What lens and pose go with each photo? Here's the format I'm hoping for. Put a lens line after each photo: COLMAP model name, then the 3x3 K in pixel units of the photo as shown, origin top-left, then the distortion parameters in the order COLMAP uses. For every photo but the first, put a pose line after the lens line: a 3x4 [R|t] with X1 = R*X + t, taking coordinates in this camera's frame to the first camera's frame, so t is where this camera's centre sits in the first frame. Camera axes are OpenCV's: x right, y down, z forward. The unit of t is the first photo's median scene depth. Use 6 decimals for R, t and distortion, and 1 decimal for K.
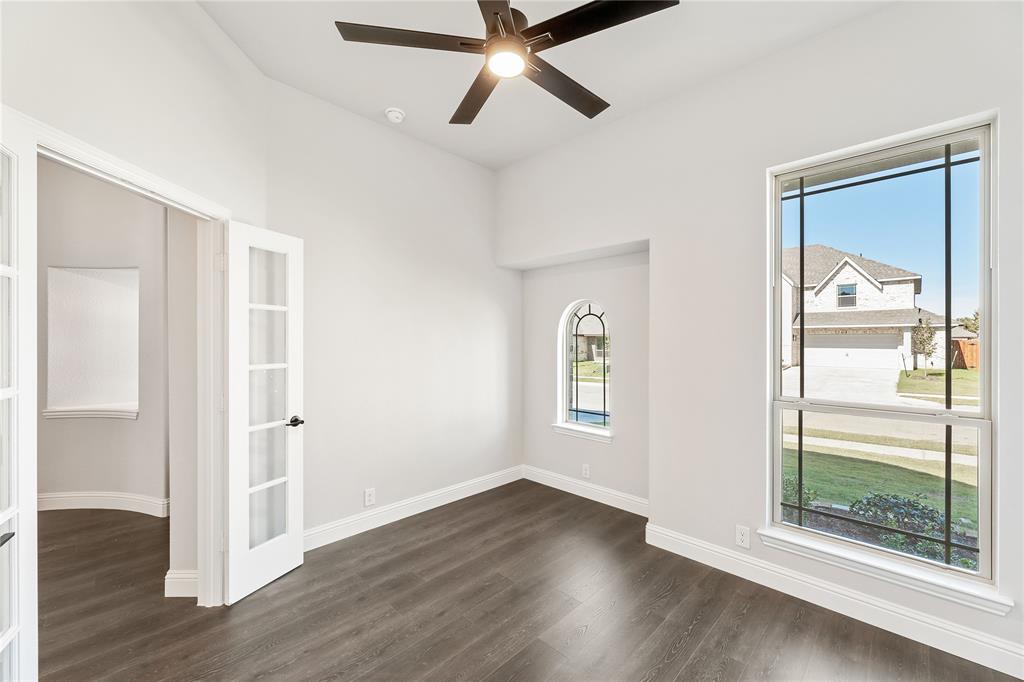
lens RADIAL K [[416.3, 0, 506.8], [0, 416.3, 345.3], [0, 0, 1]] dist [0.008324, -0.000499]
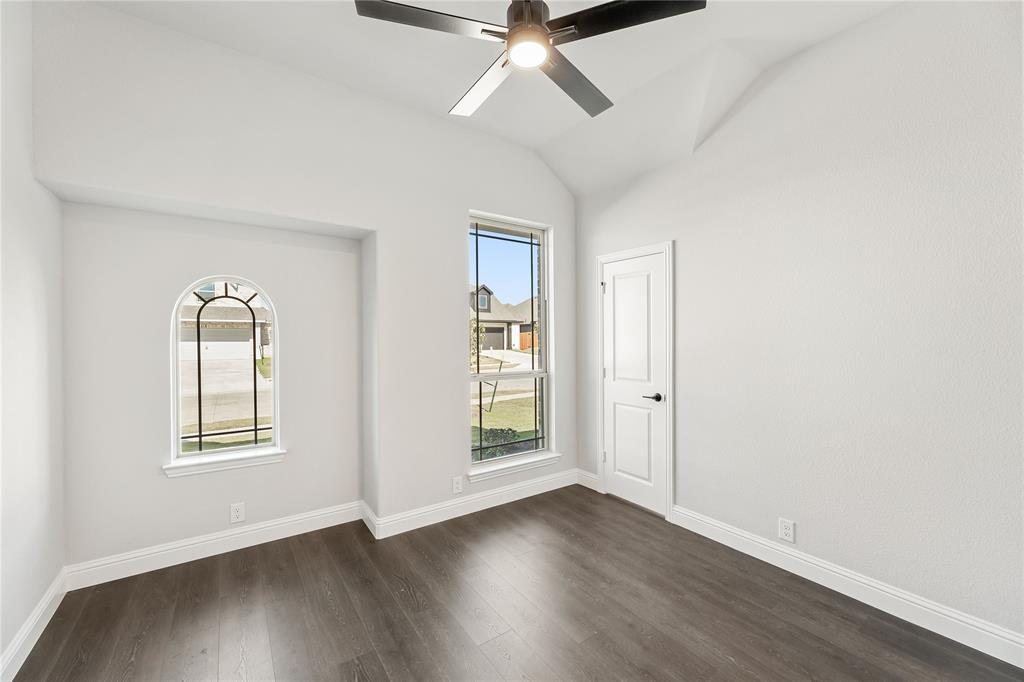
lens RADIAL K [[416.3, 0, 507.6], [0, 416.3, 334.1], [0, 0, 1]] dist [0.008324, -0.000499]
pose [[0.172773, 0.002531, 0.984958, -0.528754], [0.008519, 0.999955, -0.004063, -0.002975], [-0.984925, 0.009093, 0.172743, 0.479592]]
